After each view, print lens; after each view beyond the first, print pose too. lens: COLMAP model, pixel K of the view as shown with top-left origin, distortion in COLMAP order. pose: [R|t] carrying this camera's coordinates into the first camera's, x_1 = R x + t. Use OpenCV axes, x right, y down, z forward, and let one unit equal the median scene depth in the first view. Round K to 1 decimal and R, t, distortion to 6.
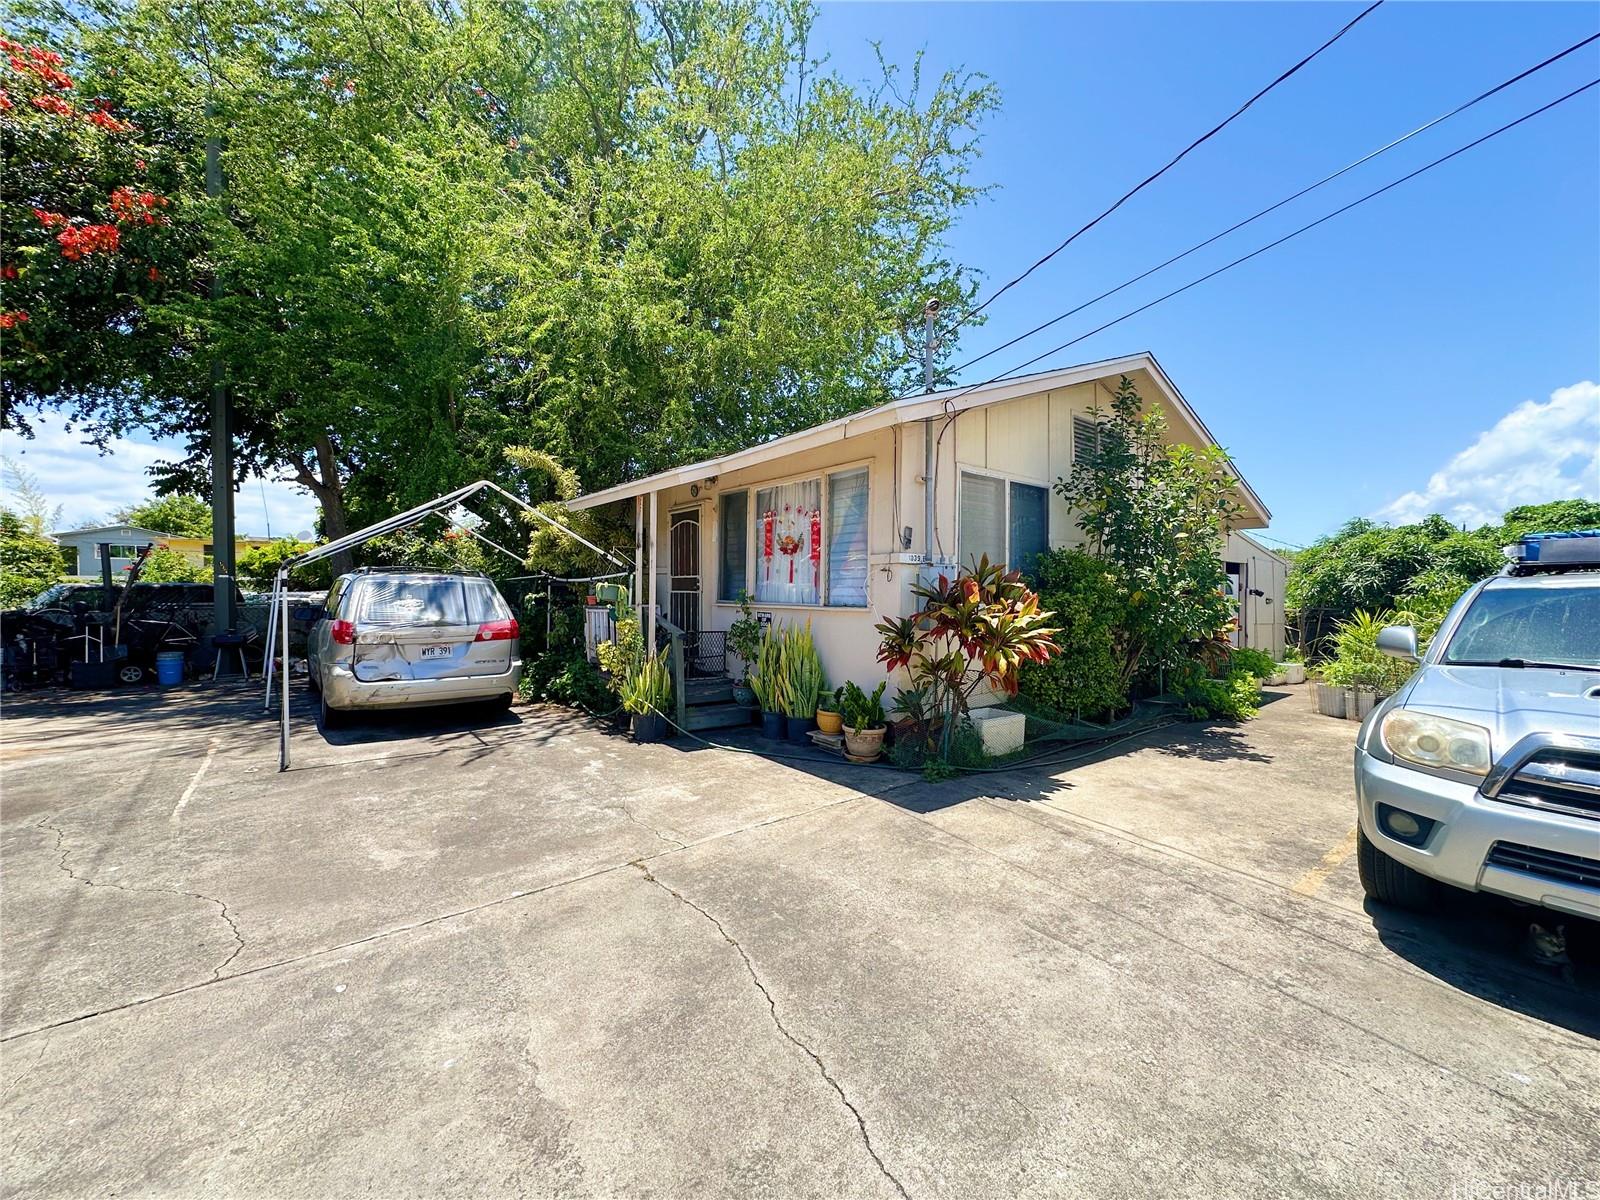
lens RADIAL K [[636.6, 0, 797.4], [0, 636.6, 595.8], [0, 0, 1]] dist [-0.002369, 0.000319]
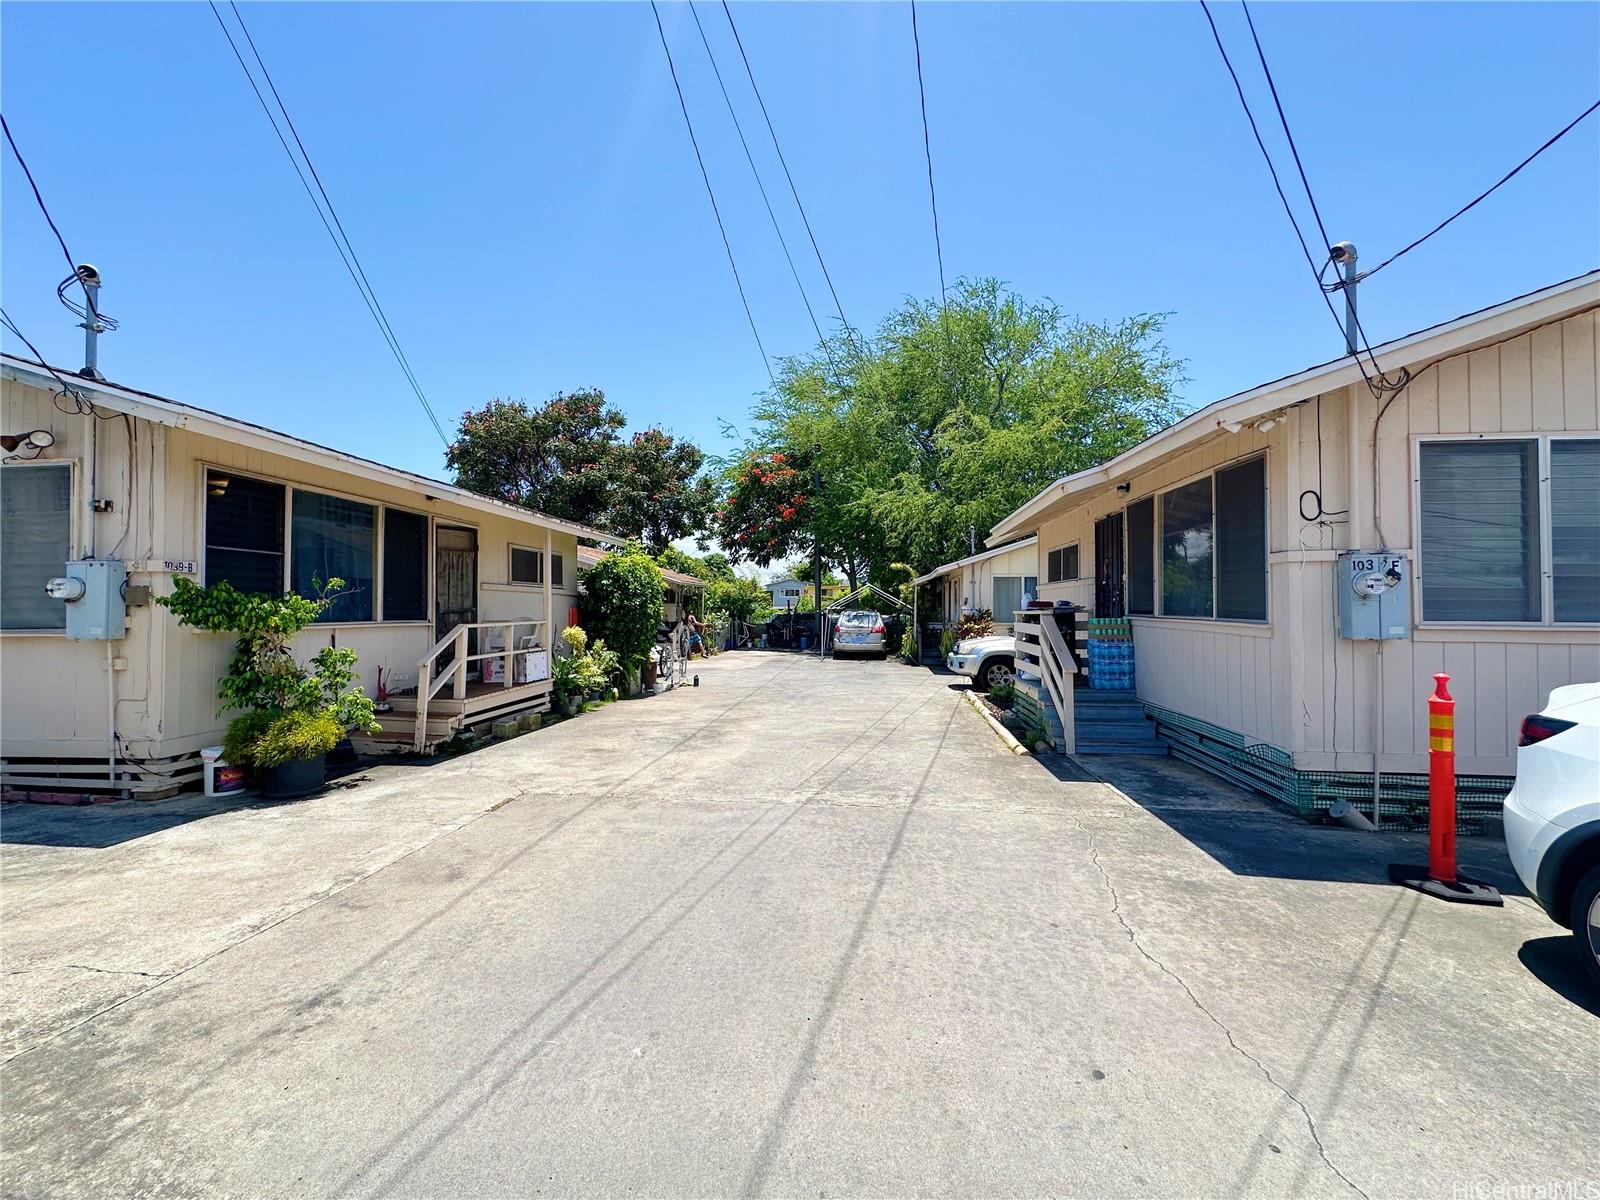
lens RADIAL K [[632.4, 0, 804.2], [0, 632.4, 604.8], [0, 0, 1]] dist [0.002335, 0.000476]
pose [[0.702870, -0.009615, -0.711254, 1.167169], [-0.005205, 0.999812, -0.018660, -0.006086], [0.711300, 0.016817, 0.702688, -1.125129]]
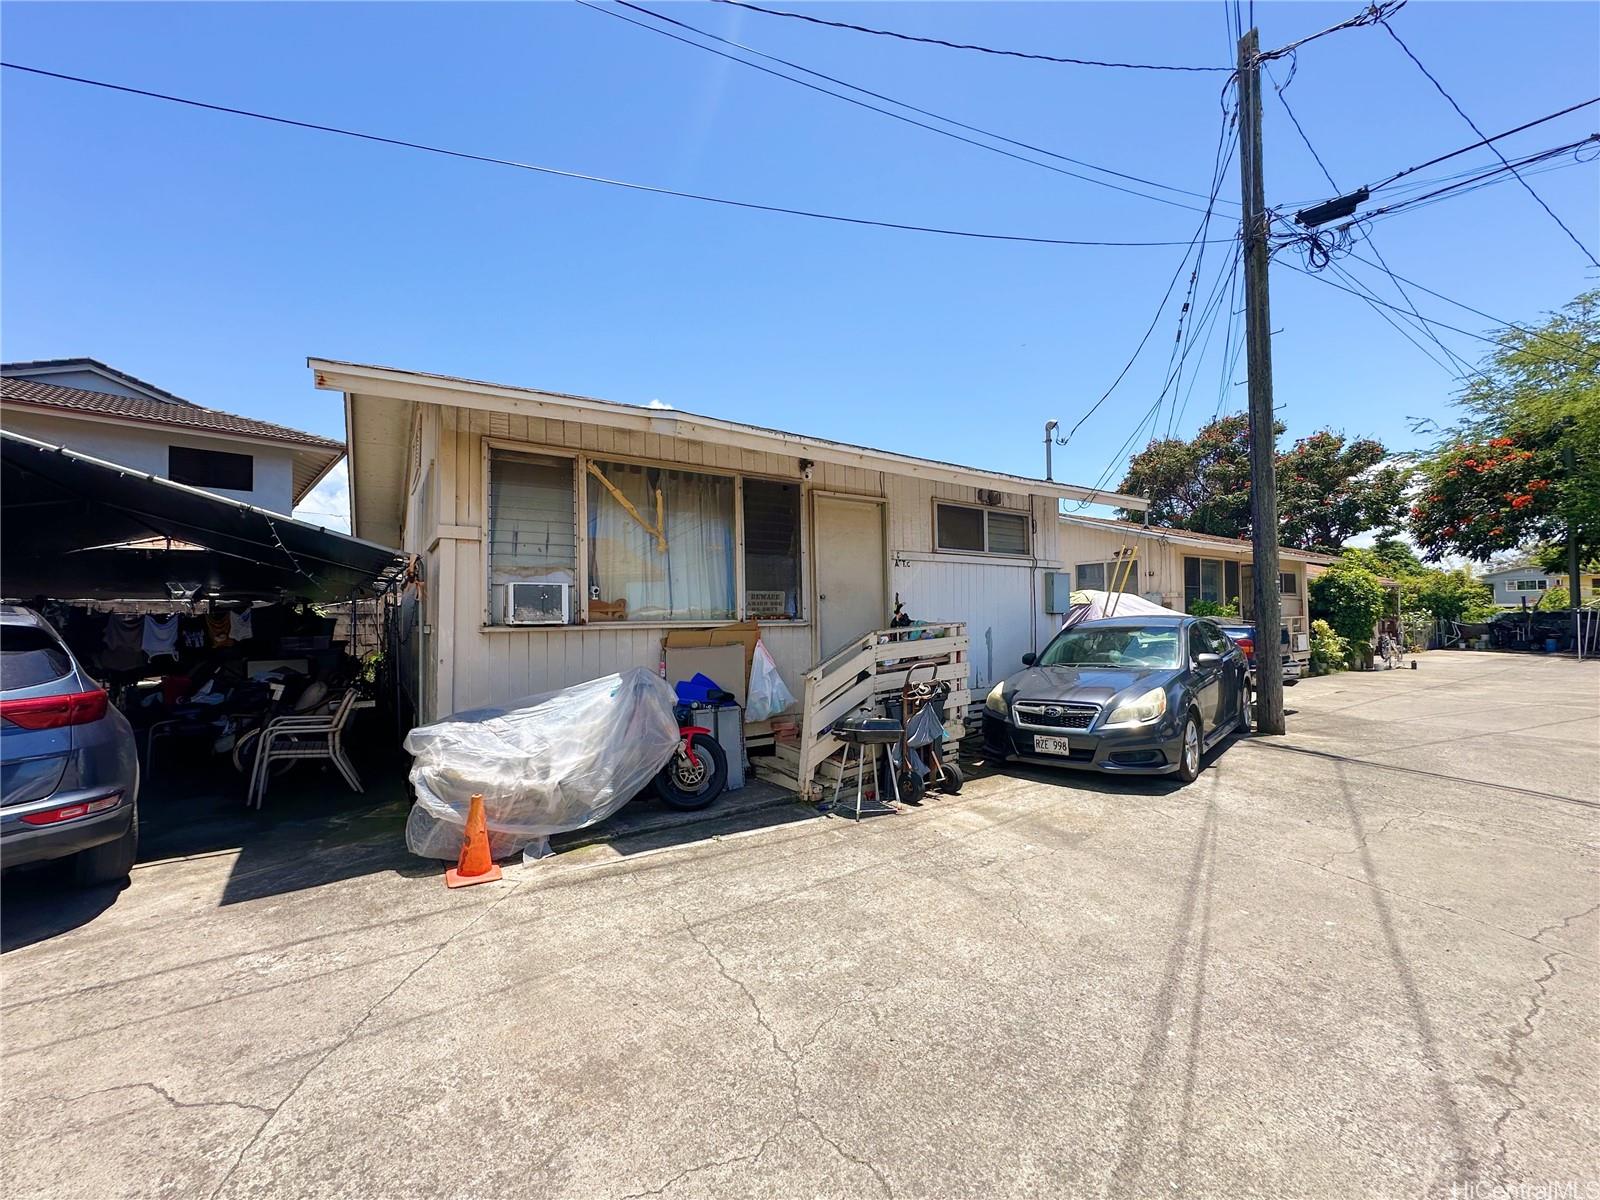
lens RADIAL K [[636.6, 0, 799.8], [0, 636.6, 602.3], [0, 0, 1]] dist [-0.002369, 0.000319]
pose [[-0.097147, -0.019823, -0.995073, 2.007111], [-0.004281, 0.999801, -0.019499, 0.005341], [0.995261, 0.002366, -0.097212, -1.908013]]
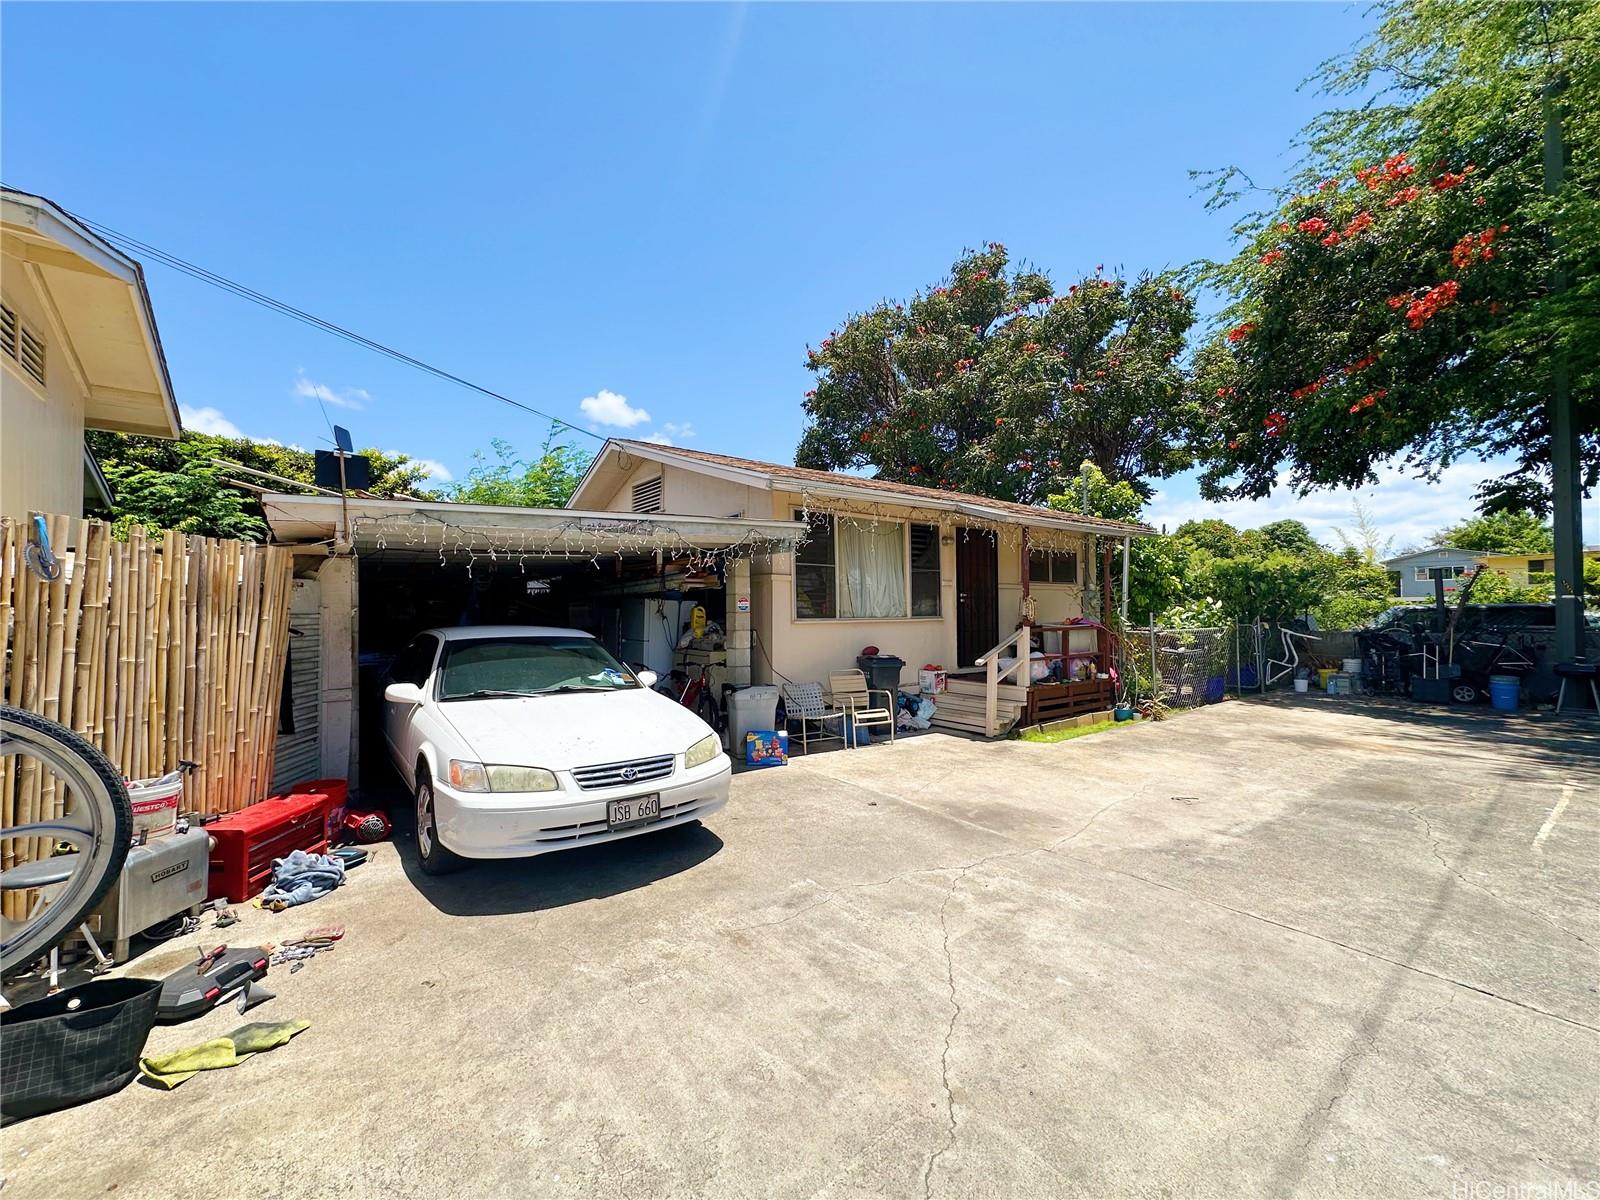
lens RADIAL K [[636.6, 0, 799.4], [0, 636.6, 600.8], [0, 0, 1]] dist [-0.002369, 0.000319]
pose [[-0.031155, -0.015576, -0.999393, 0.017883], [-0.007437, 0.999855, -0.015351, -0.003428], [0.999487, 0.006954, -0.031266, -0.050309]]
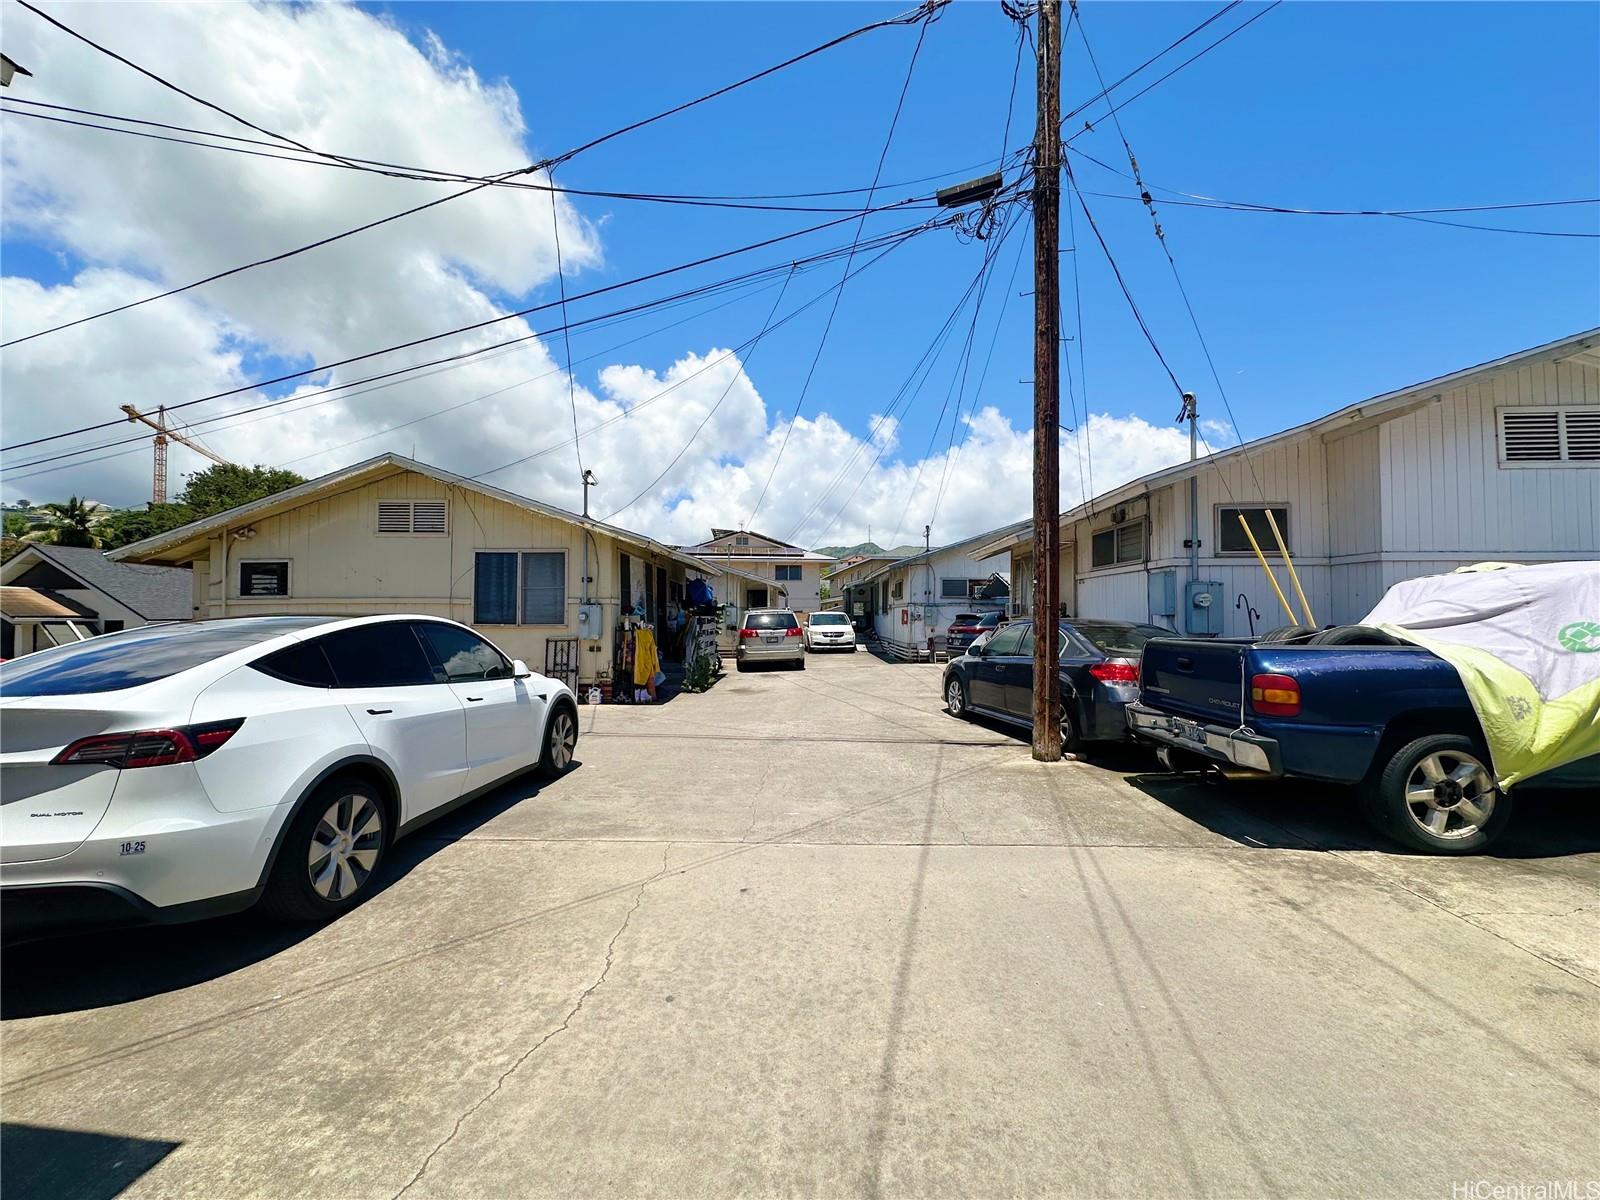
lens RADIAL K [[636.6, 0, 801.7], [0, 636.6, 599.7], [0, 0, 1]] dist [-0.002369, 0.000319]
pose [[-0.732322, 0.014384, 0.680807, 0.778529], [0.007021, 0.999883, -0.013574, -0.012450], [-0.680922, -0.005161, -0.732337, -0.616563]]
